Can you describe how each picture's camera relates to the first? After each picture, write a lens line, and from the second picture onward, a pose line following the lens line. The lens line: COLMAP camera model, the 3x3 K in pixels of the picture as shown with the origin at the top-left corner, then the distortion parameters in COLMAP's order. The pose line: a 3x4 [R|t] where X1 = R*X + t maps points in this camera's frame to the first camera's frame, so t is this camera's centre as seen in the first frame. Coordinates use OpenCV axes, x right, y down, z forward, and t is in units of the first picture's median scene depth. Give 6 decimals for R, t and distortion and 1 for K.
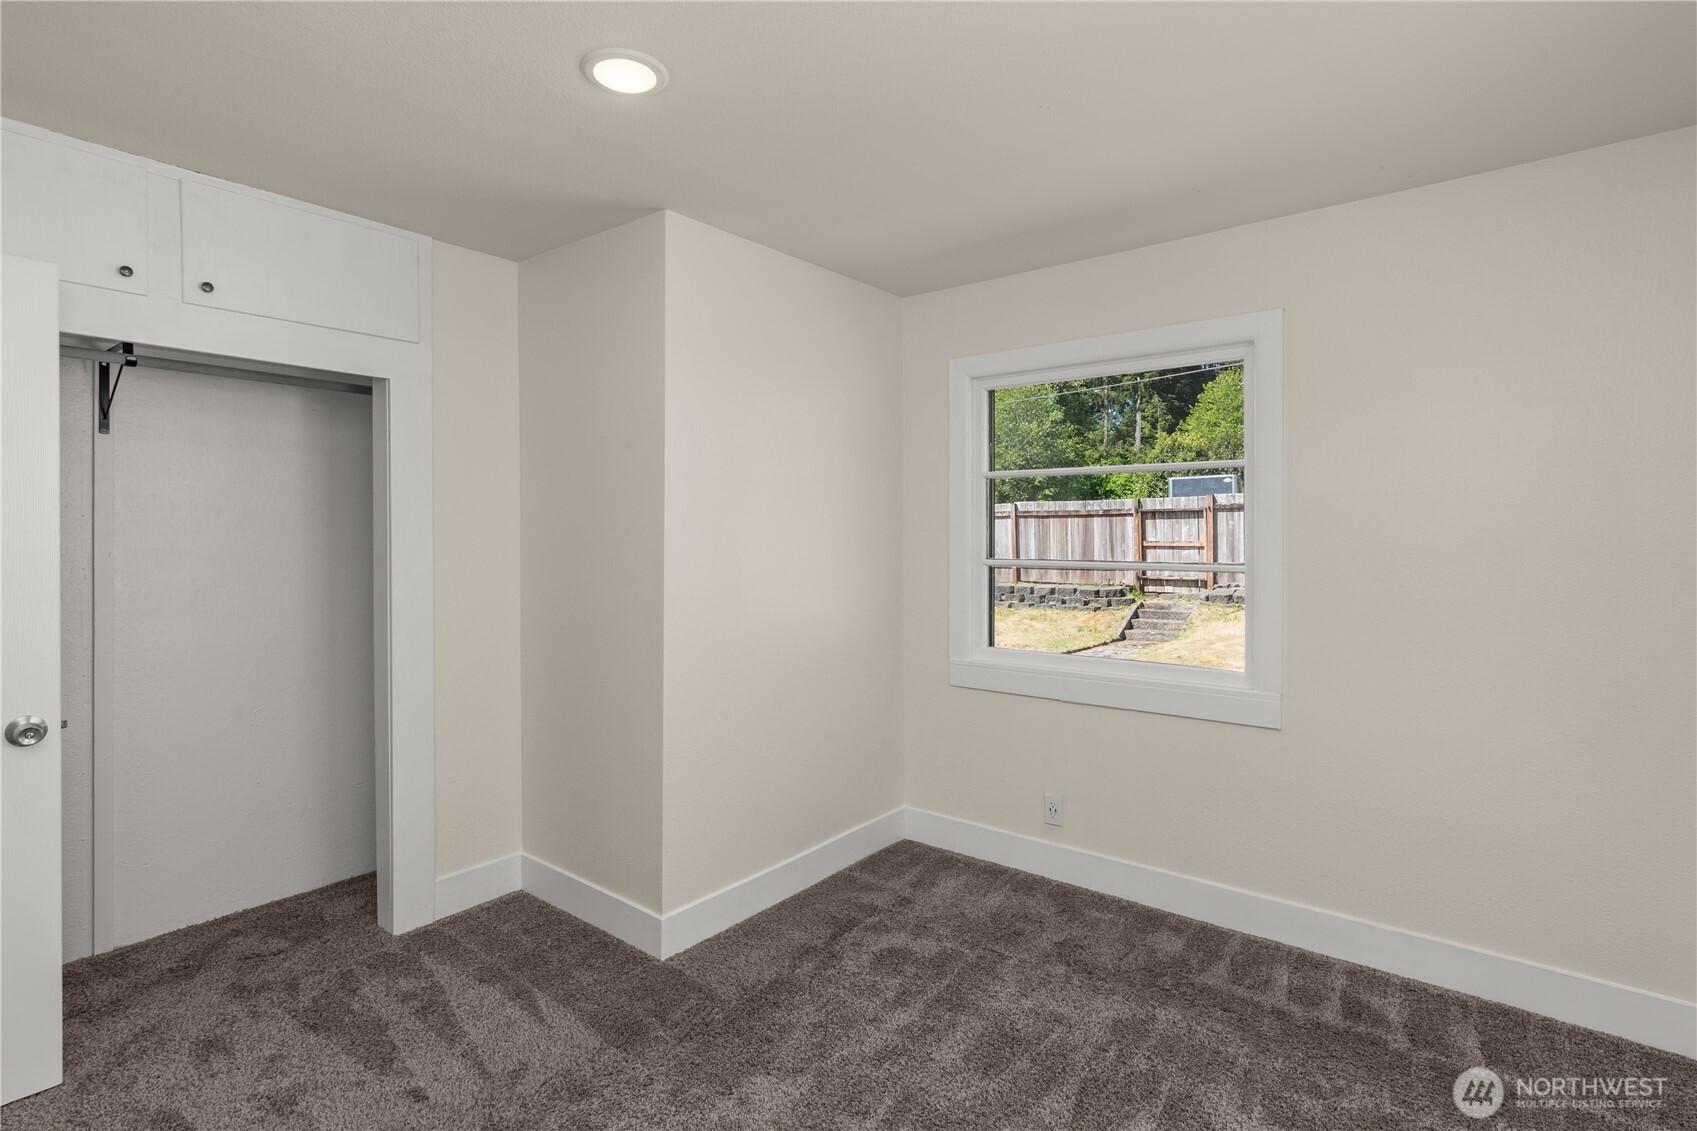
lens RADIAL K [[818.8, 0, 854.1], [0, 818.8, 552.0], [0, 0, 1]] dist [-0.006448, 0.001366]
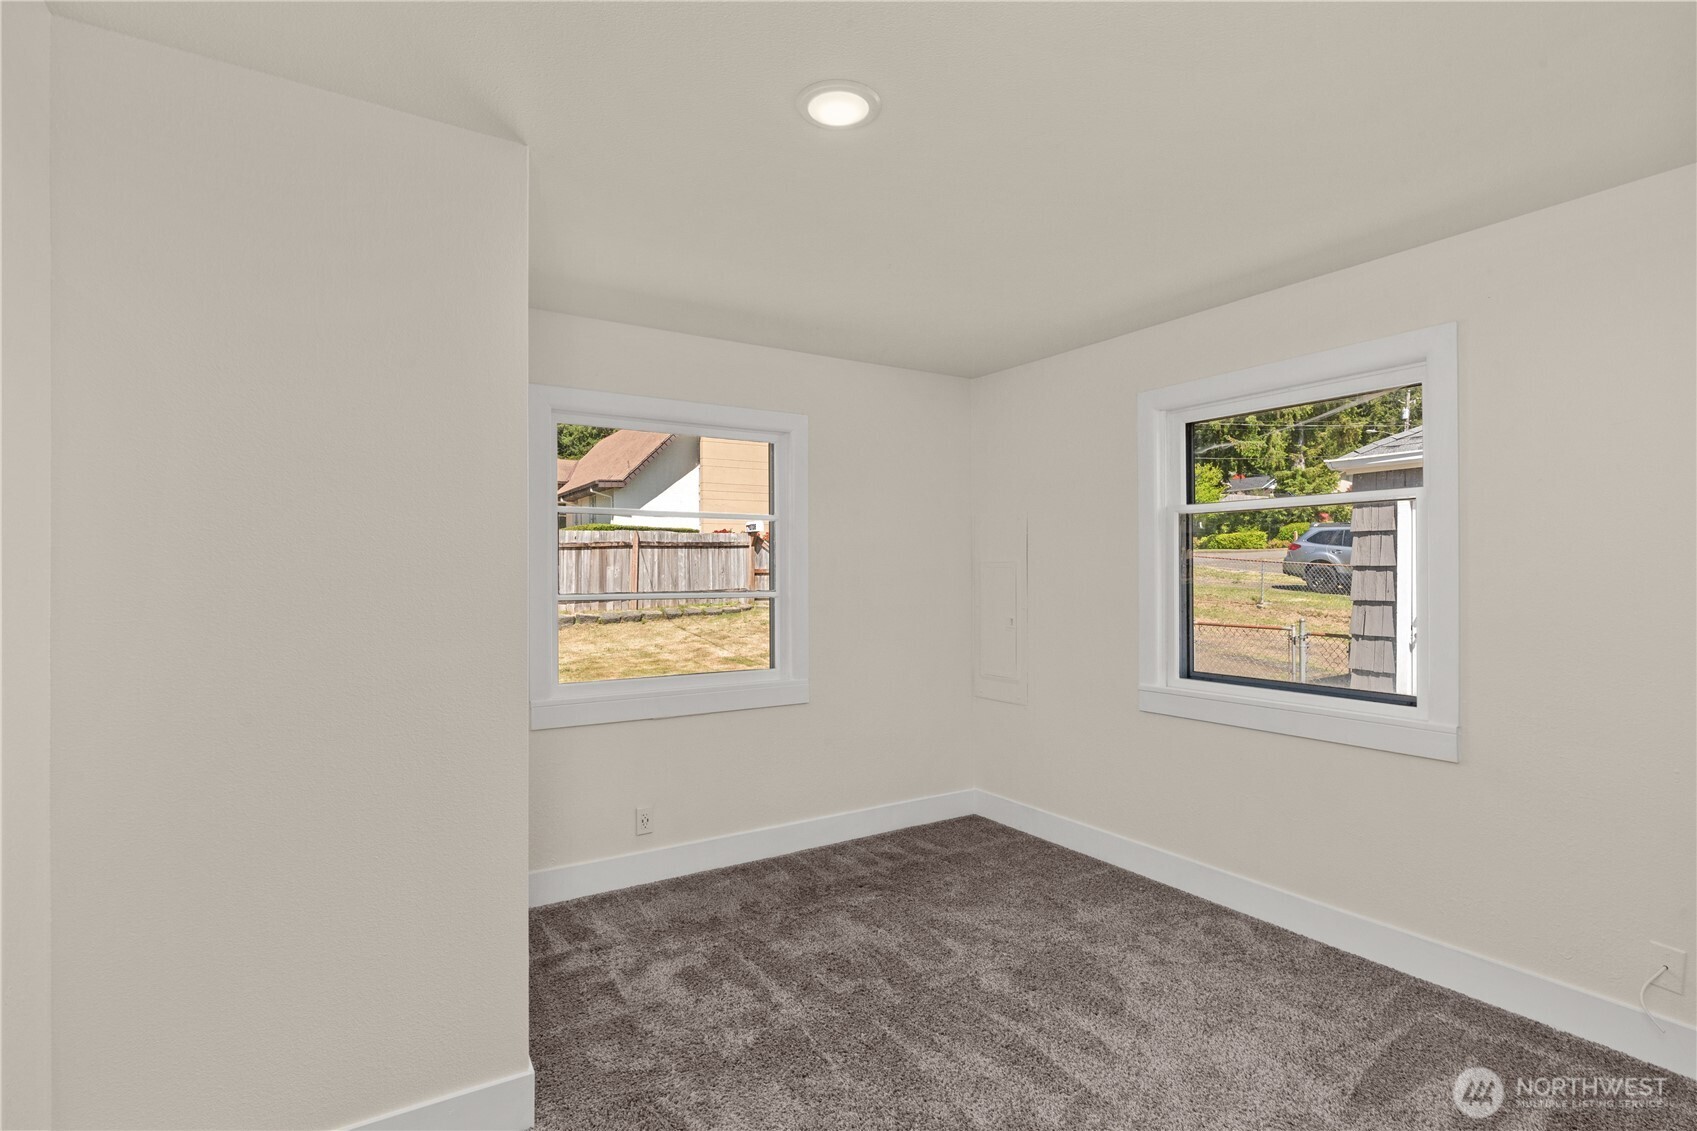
lens RADIAL K [[818.8, 0, 845.8], [0, 818.8, 571.0], [0, 0, 1]] dist [-0.006448, 0.001366]
pose [[0.326331, -0.005429, 0.945240, -0.796690], [0.020591, 0.999787, -0.001366, -0.012678], [-0.945031, 0.019909, 0.326374, 0.433548]]
